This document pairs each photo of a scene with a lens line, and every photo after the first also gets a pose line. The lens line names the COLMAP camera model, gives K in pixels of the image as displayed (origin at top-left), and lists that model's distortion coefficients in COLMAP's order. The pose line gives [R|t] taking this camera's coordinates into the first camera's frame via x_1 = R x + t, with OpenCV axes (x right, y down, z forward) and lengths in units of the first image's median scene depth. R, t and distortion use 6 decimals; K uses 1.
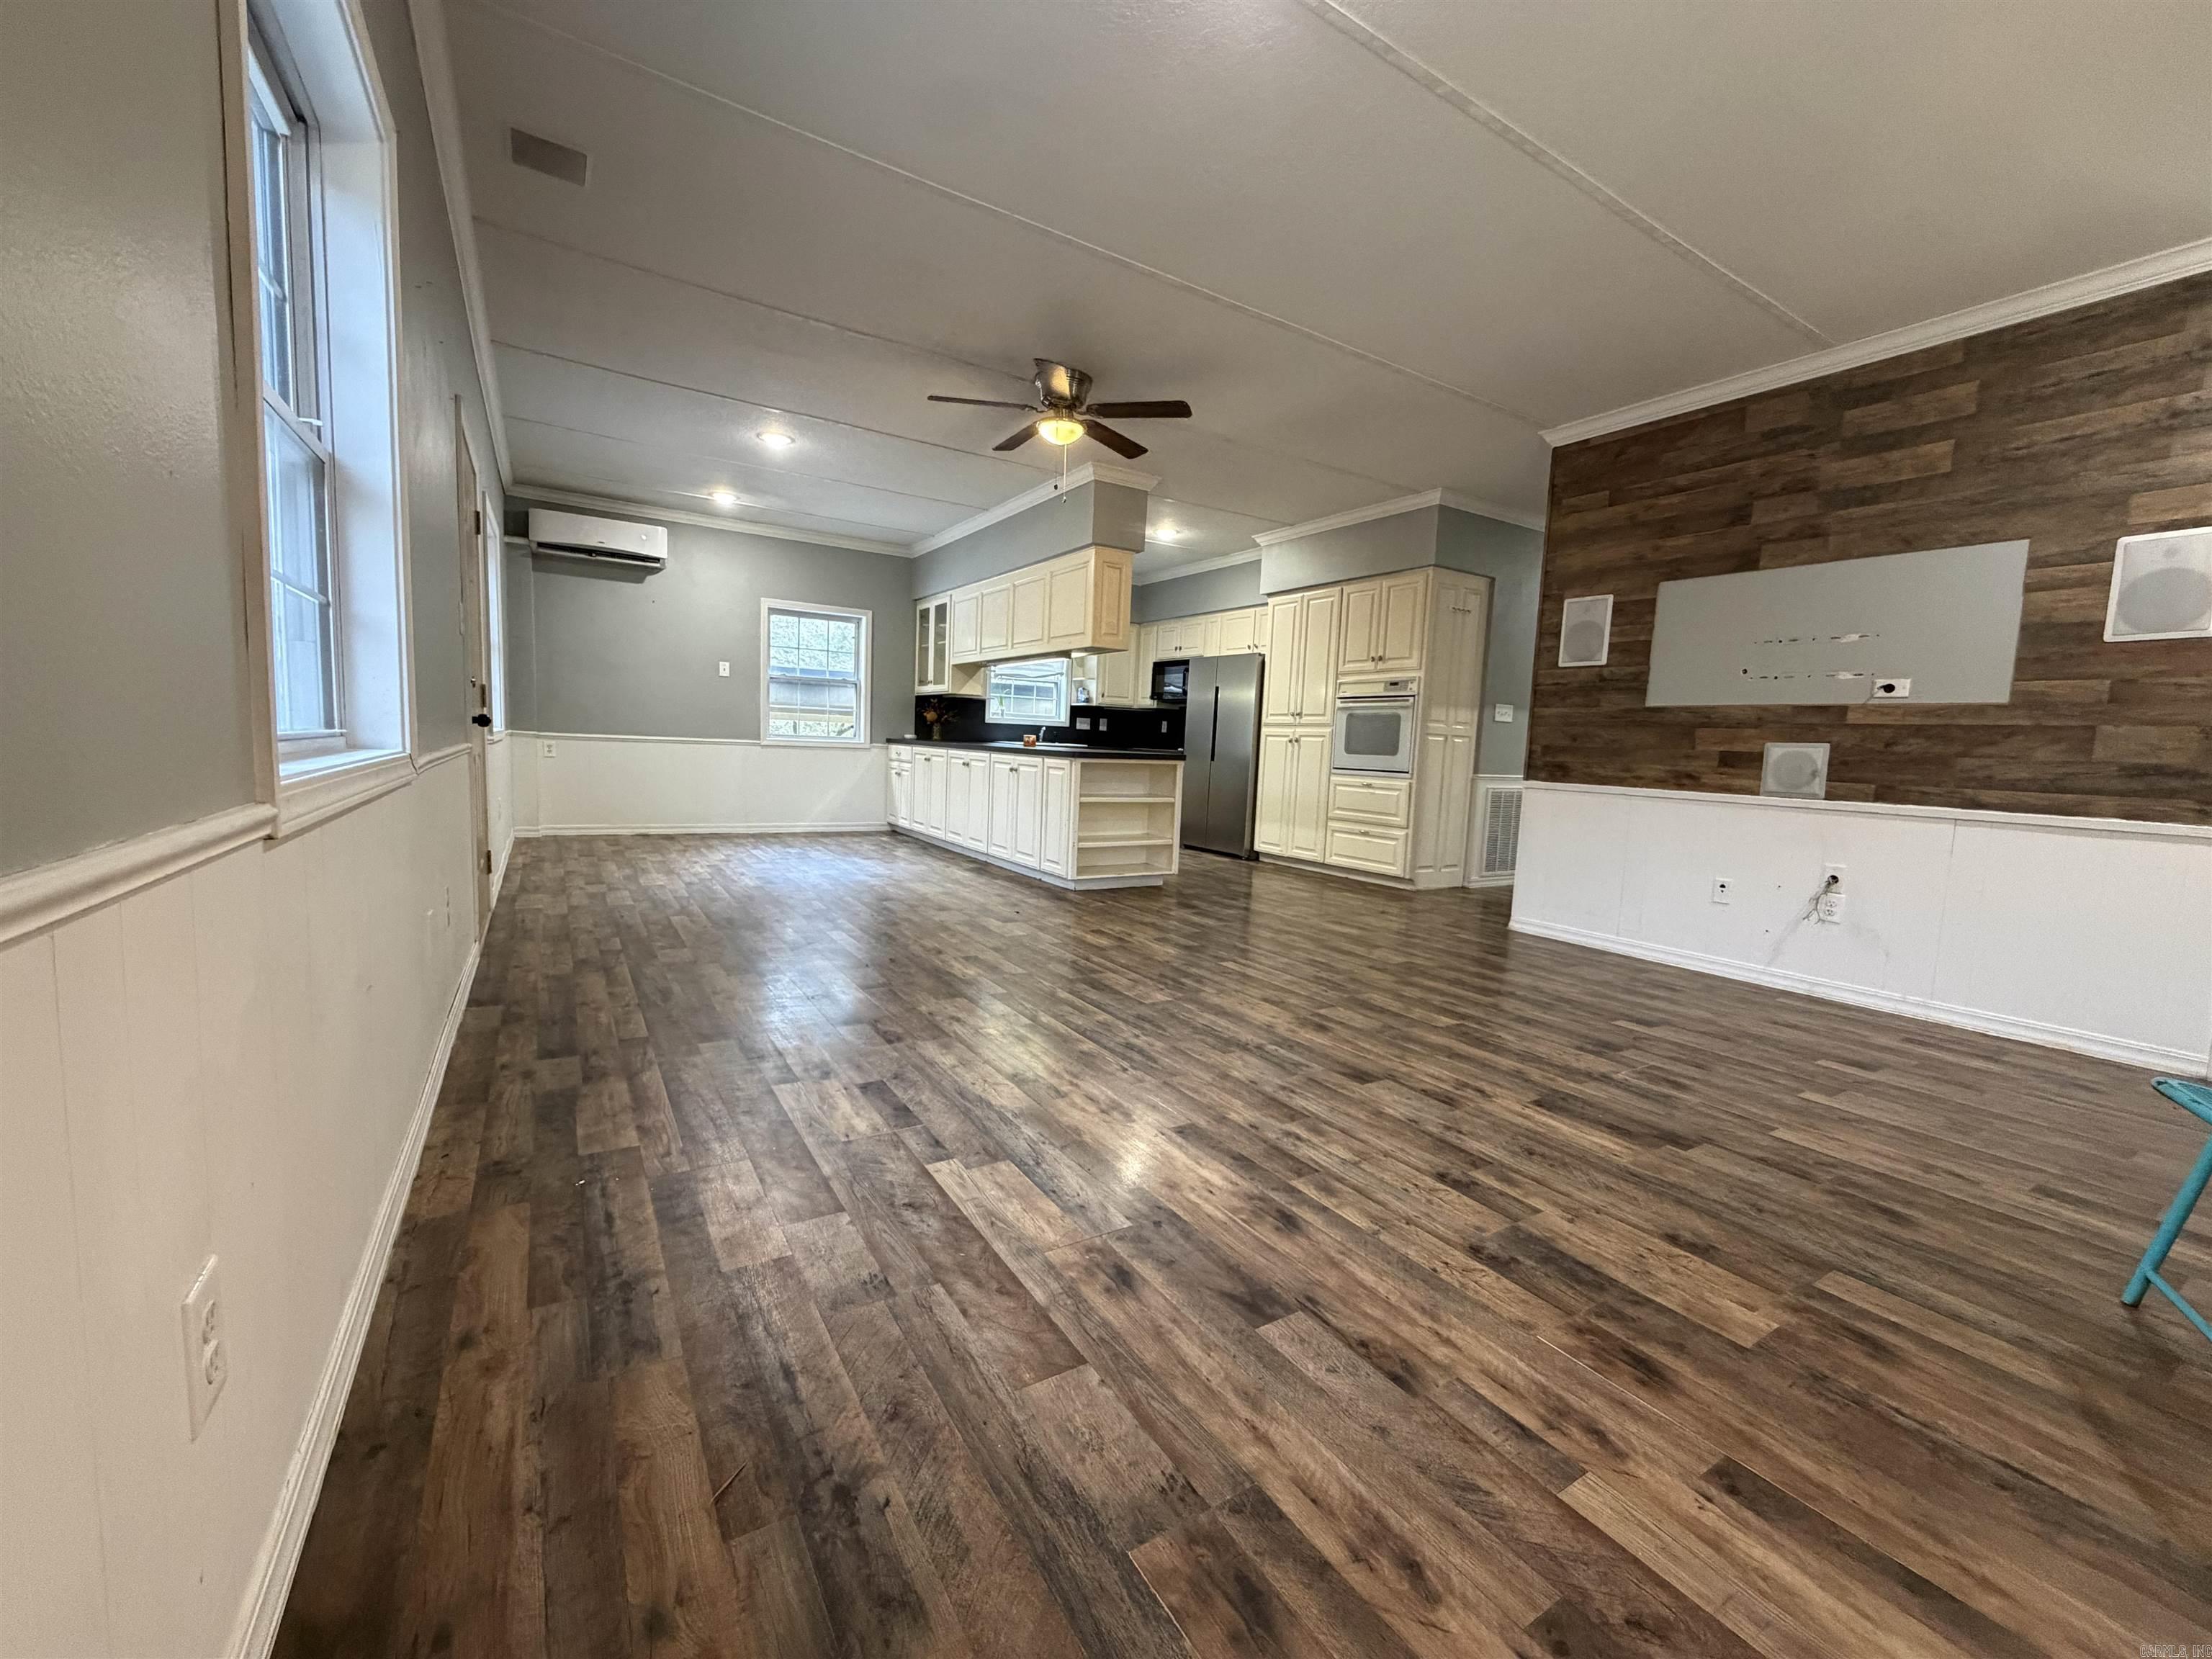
lens RADIAL K [[882.1, 0, 1098.5], [0, 882.1, 829.9], [0, 0, 1]] dist [0.000434, -0.000025]
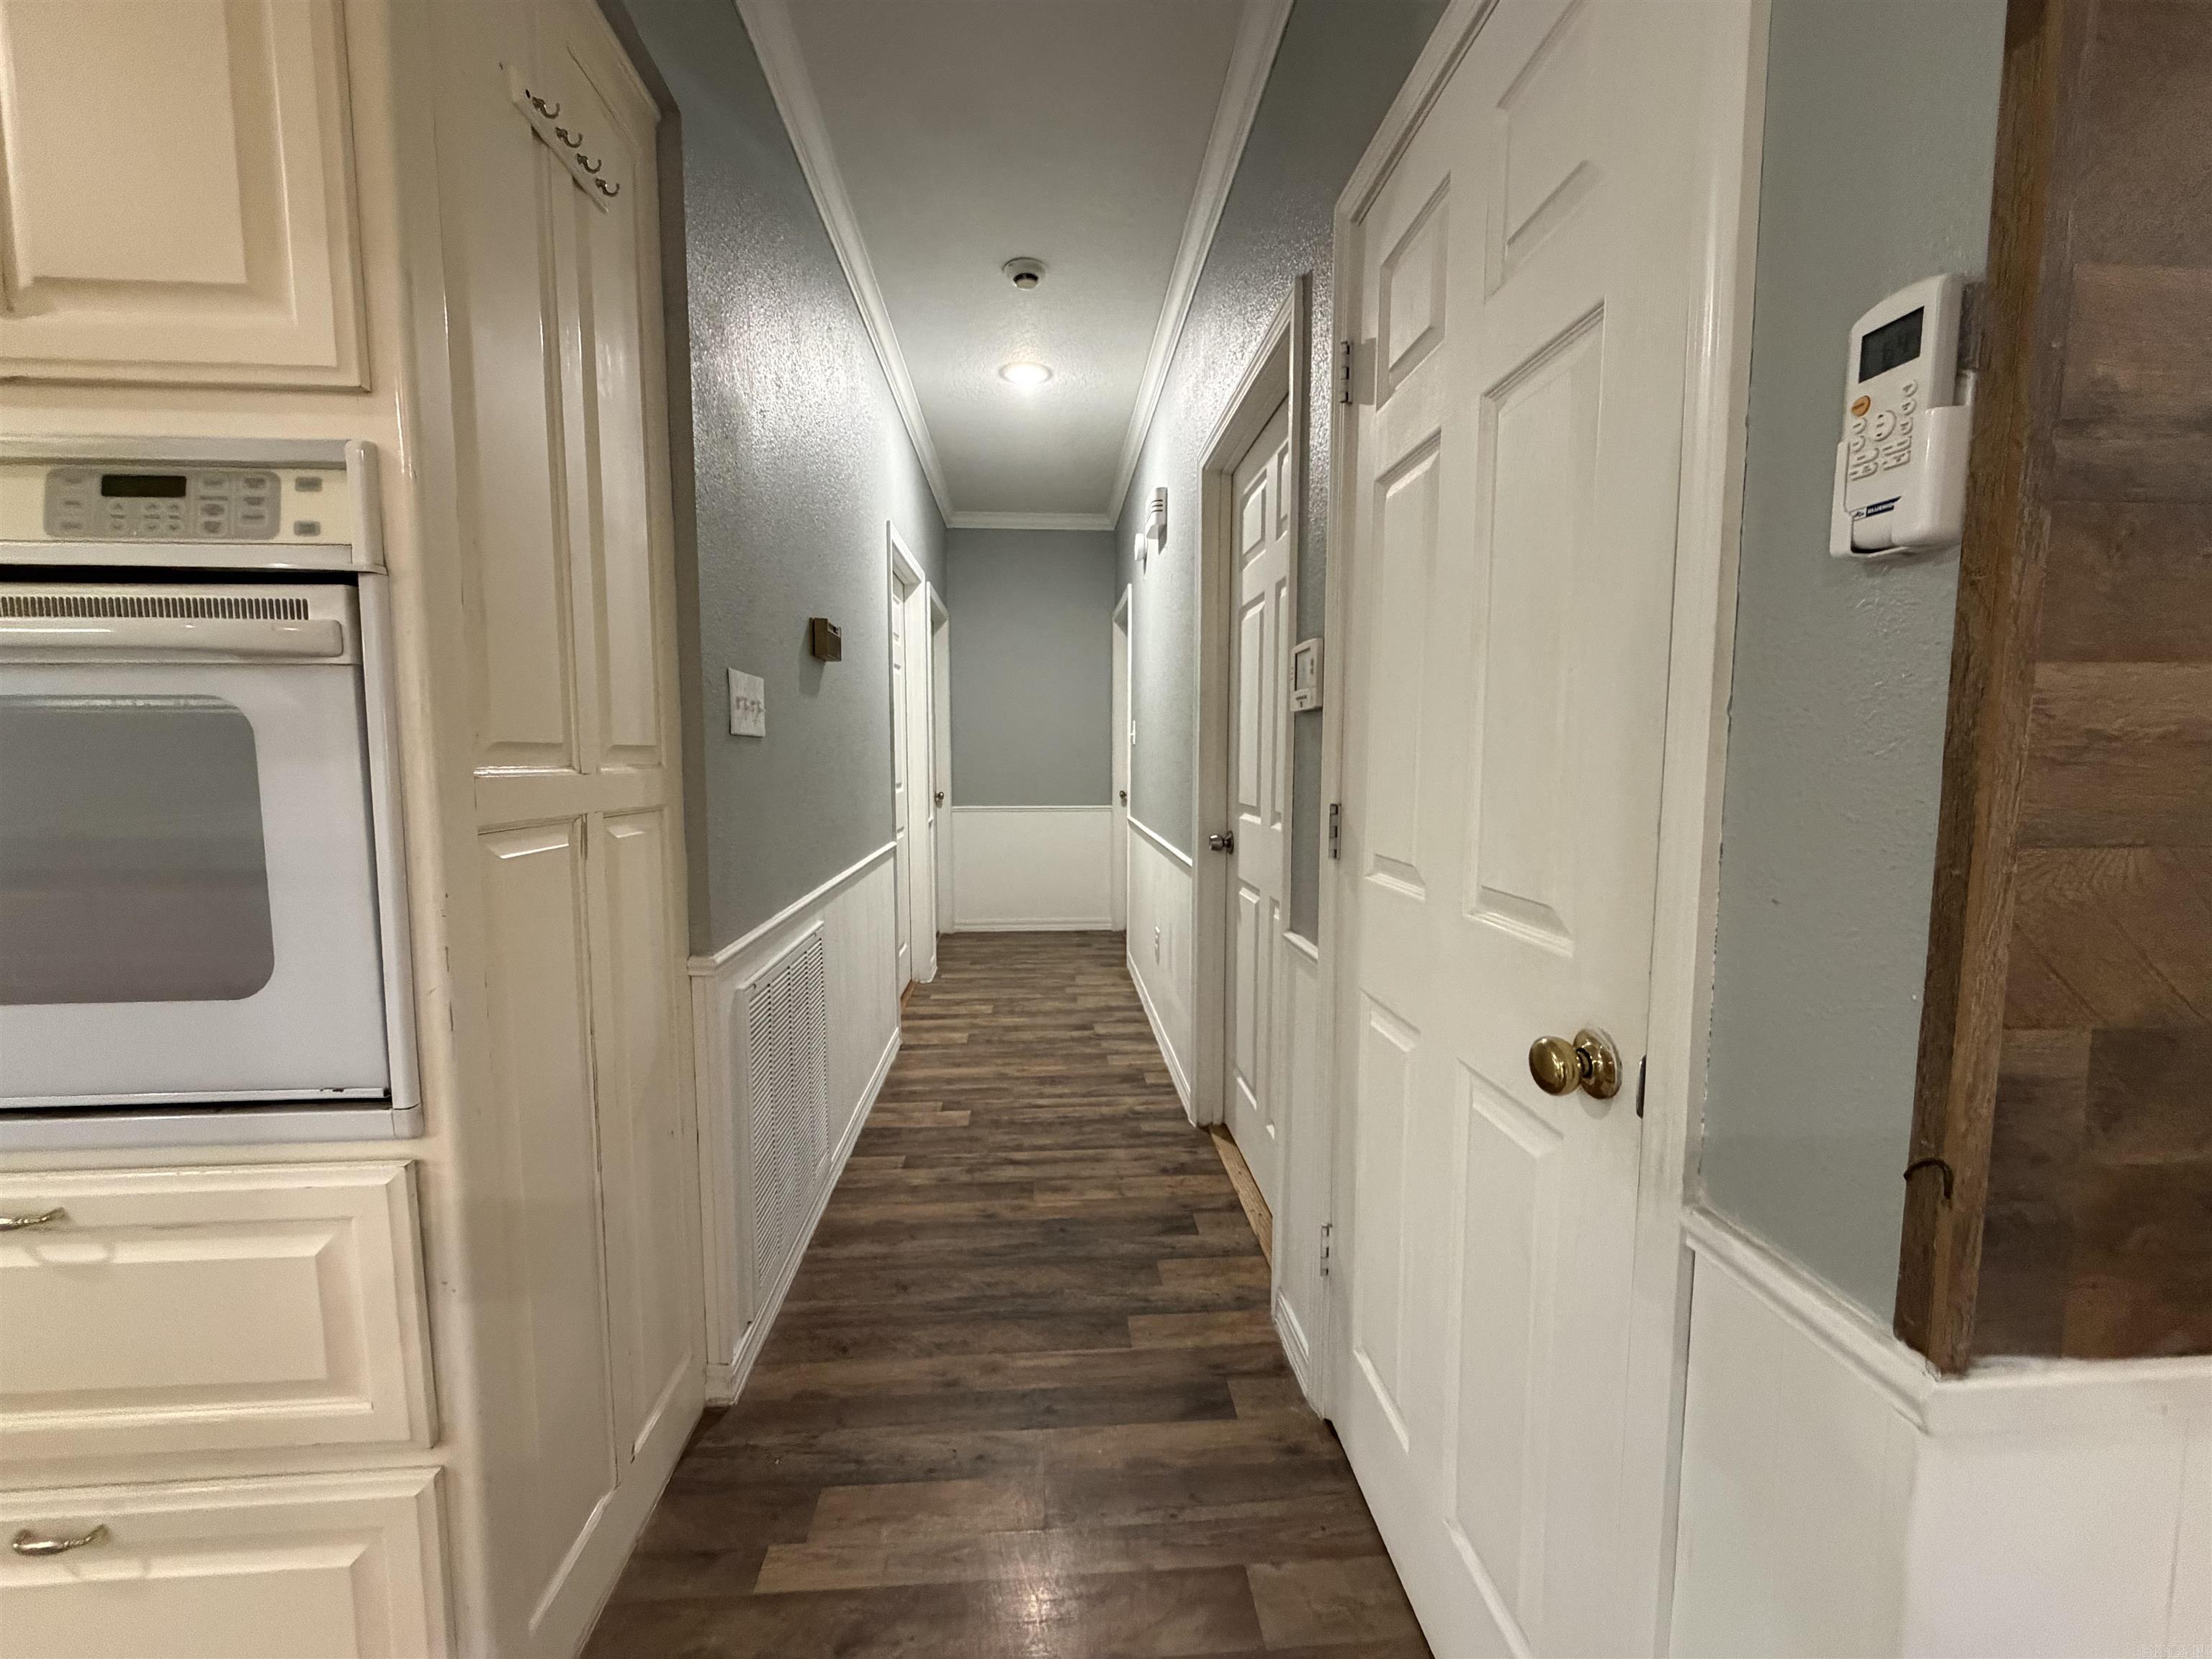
lens RADIAL K [[882.1, 0, 1098.5], [0, 882.1, 829.9], [0, 0, 1]] dist [0.000434, -0.000025]
pose [[0.464323, -0.120434, 0.877439, 0.403013], [0.108527, 0.990982, 0.078587, -0.155430], [-0.878991, 0.058736, 0.473206, 1.173927]]
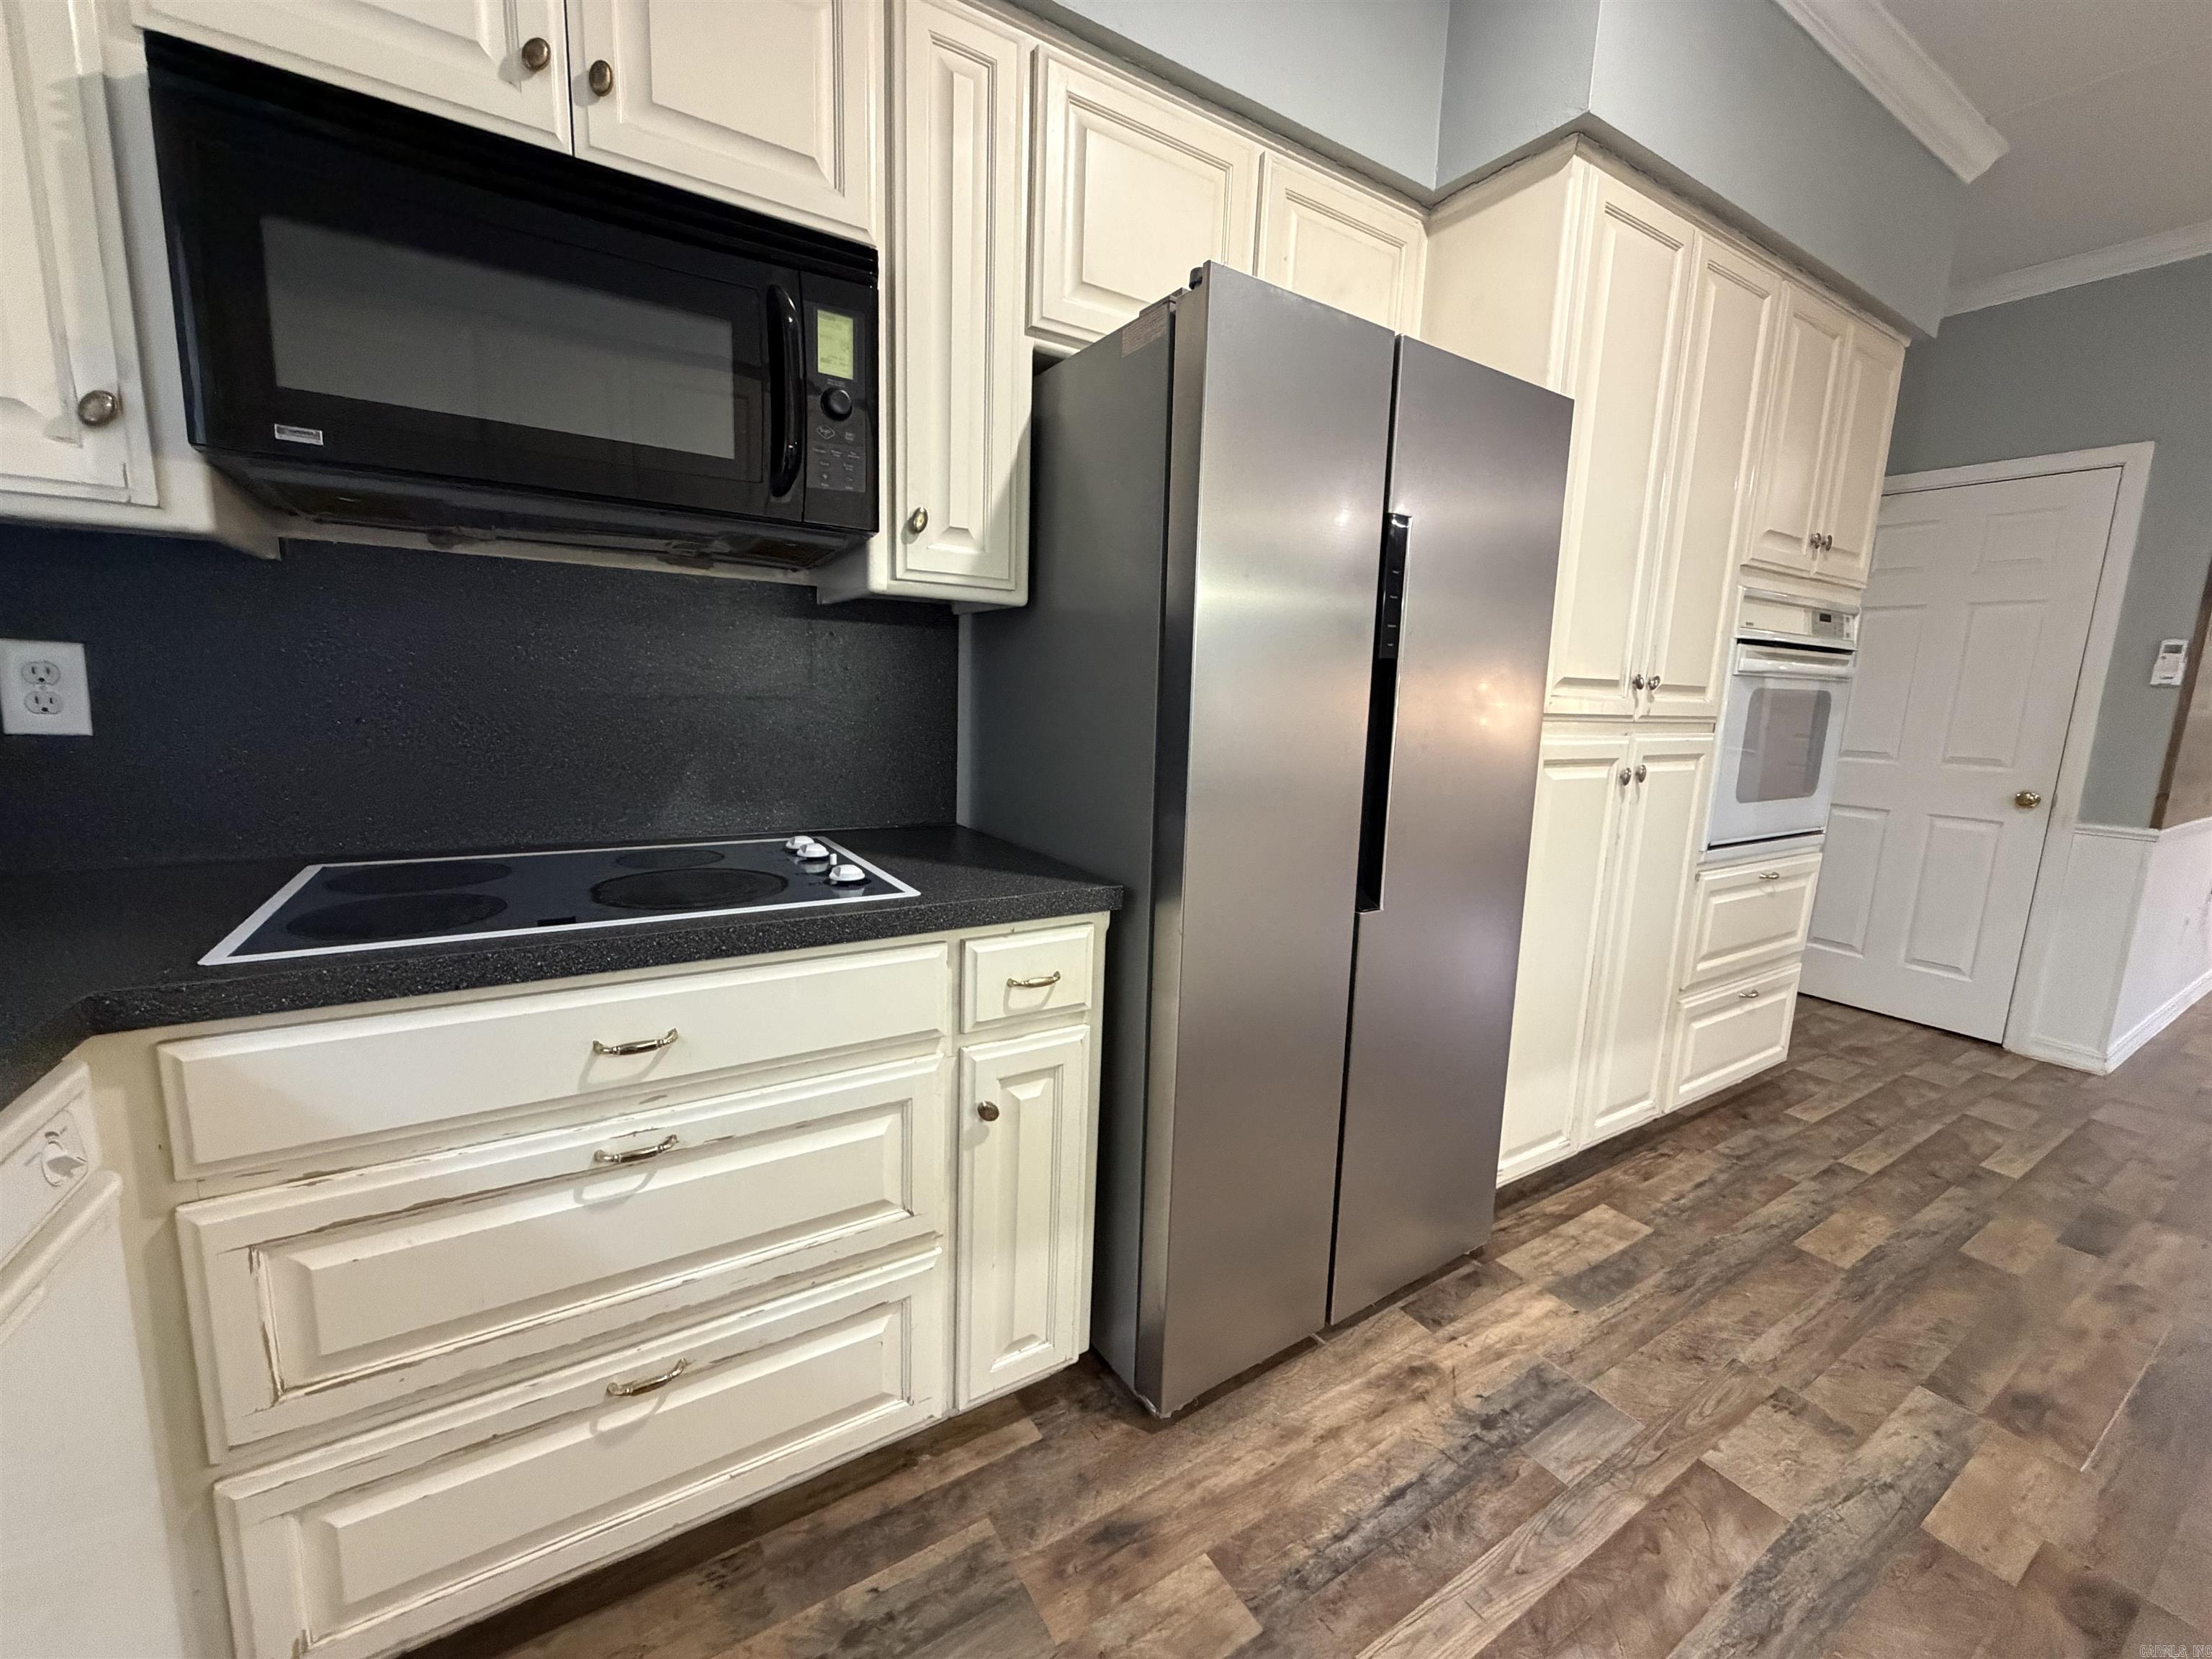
lens RADIAL K [[882.1, 0, 1098.5], [0, 882.1, 829.9], [0, 0, 1]] dist [0.000434, -0.000025]
pose [[-0.000760, -0.201837, 0.979419, -0.104258], [0.068047, 0.977139, 0.201420, -0.253107], [-0.997682, 0.066799, 0.012991, 1.926698]]
